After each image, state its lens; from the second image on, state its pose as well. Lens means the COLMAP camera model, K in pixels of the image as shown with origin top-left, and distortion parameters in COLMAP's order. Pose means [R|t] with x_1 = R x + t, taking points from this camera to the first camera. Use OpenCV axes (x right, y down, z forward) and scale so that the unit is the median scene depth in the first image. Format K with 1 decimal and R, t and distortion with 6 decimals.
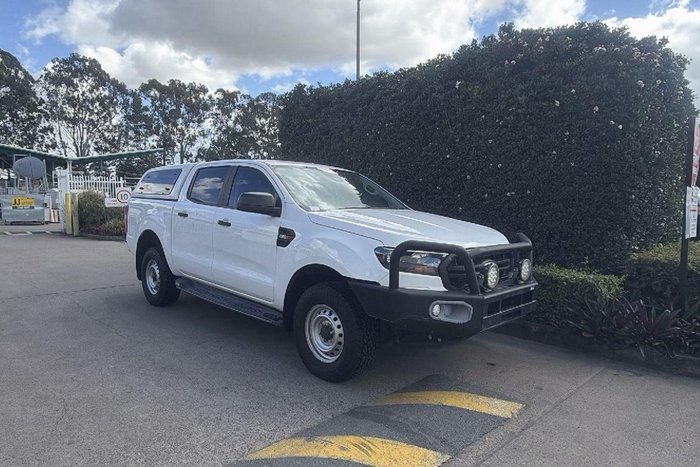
lens RADIAL K [[456.7, 0, 354.8], [0, 456.7, 238.0], [0, 0, 1]] dist [-0.001050, 0.004592]
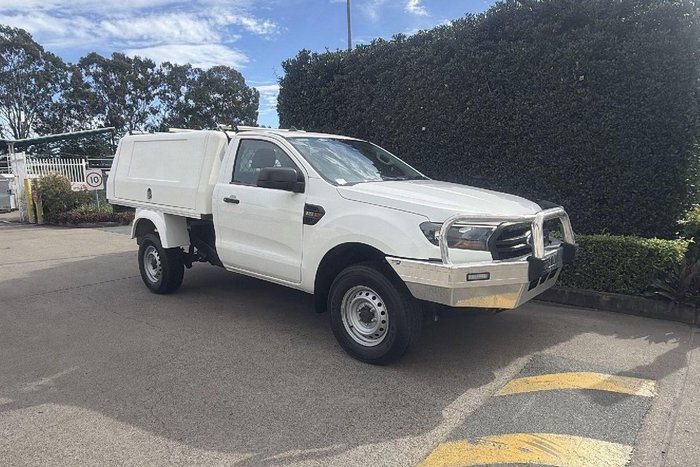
lens RADIAL K [[456.7, 0, 357.1], [0, 456.7, 235.9], [0, 0, 1]] dist [-0.001050, 0.004592]
pose [[0.995064, -0.048567, 0.086534, -0.106627], [0.044021, 0.997587, 0.053692, -0.003882], [-0.088932, -0.049617, 0.994801, 0.044791]]
